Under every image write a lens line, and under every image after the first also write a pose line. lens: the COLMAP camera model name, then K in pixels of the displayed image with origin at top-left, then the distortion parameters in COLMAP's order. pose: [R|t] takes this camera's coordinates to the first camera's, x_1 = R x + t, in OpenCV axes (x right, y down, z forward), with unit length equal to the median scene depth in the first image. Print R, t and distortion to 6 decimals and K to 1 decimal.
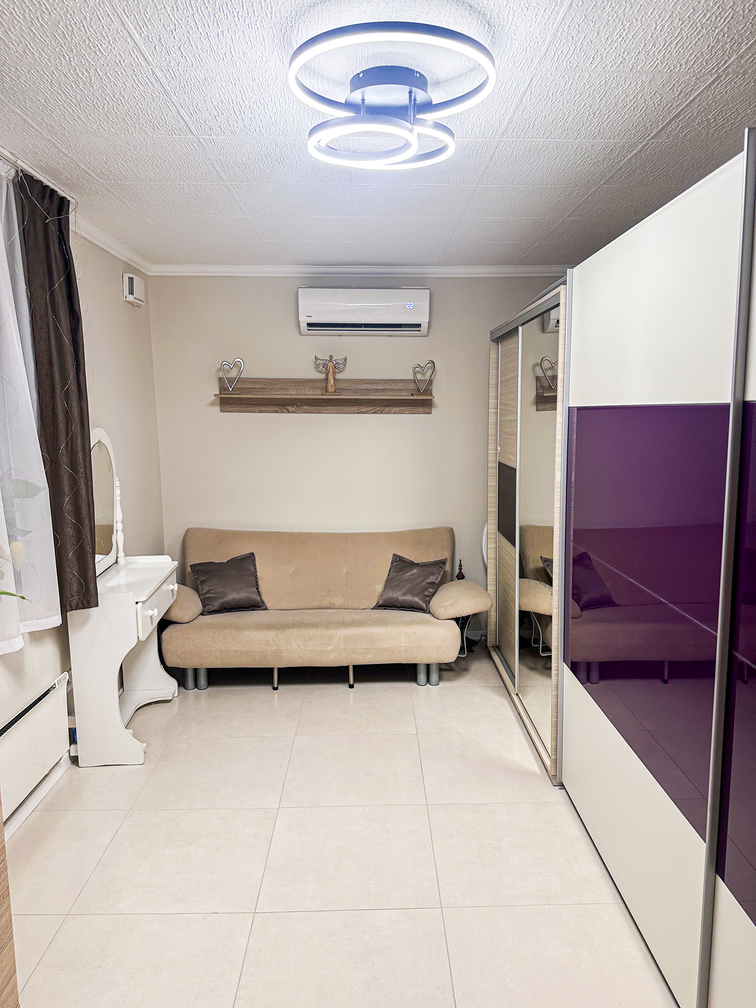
lens RADIAL K [[702.7, 0, 378.0], [0, 702.7, 504.0], [0, 0, 1]] dist [0.029714, -0.008371]
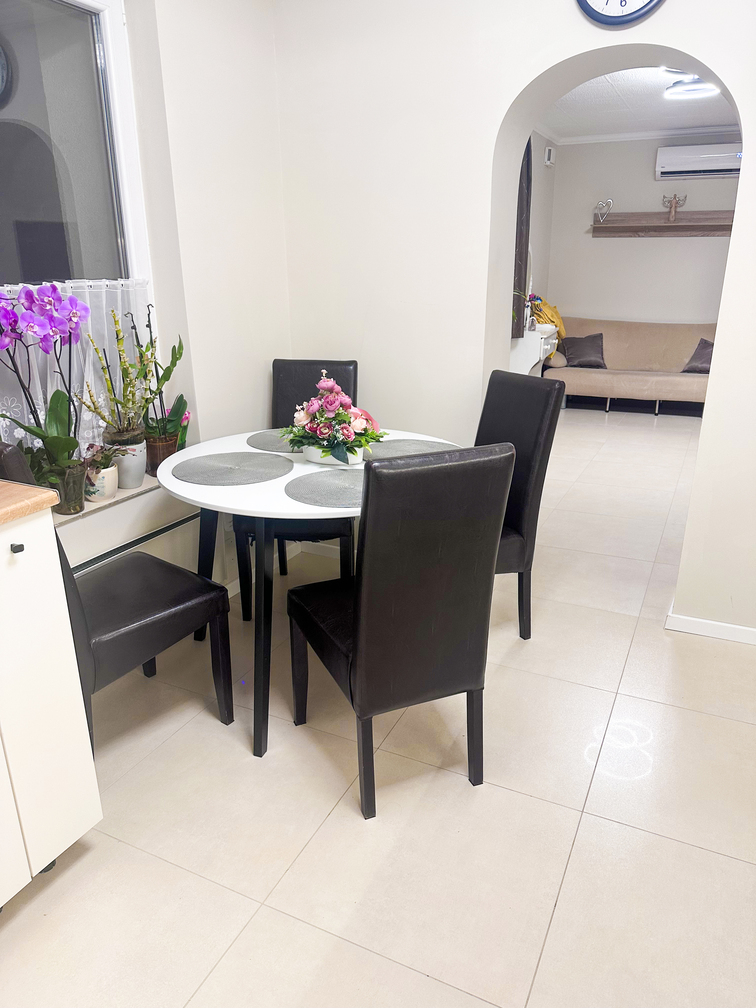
lens RADIAL K [[702.7, 0, 378.0], [0, 702.7, 504.0], [0, 0, 1]] dist [0.029714, -0.008371]
pose [[0.895582, 0.145061, -0.420583, 0.093103], [-0.058273, 0.975454, 0.212353, 0.139772], [0.441063, -0.165671, 0.882052, -0.680968]]
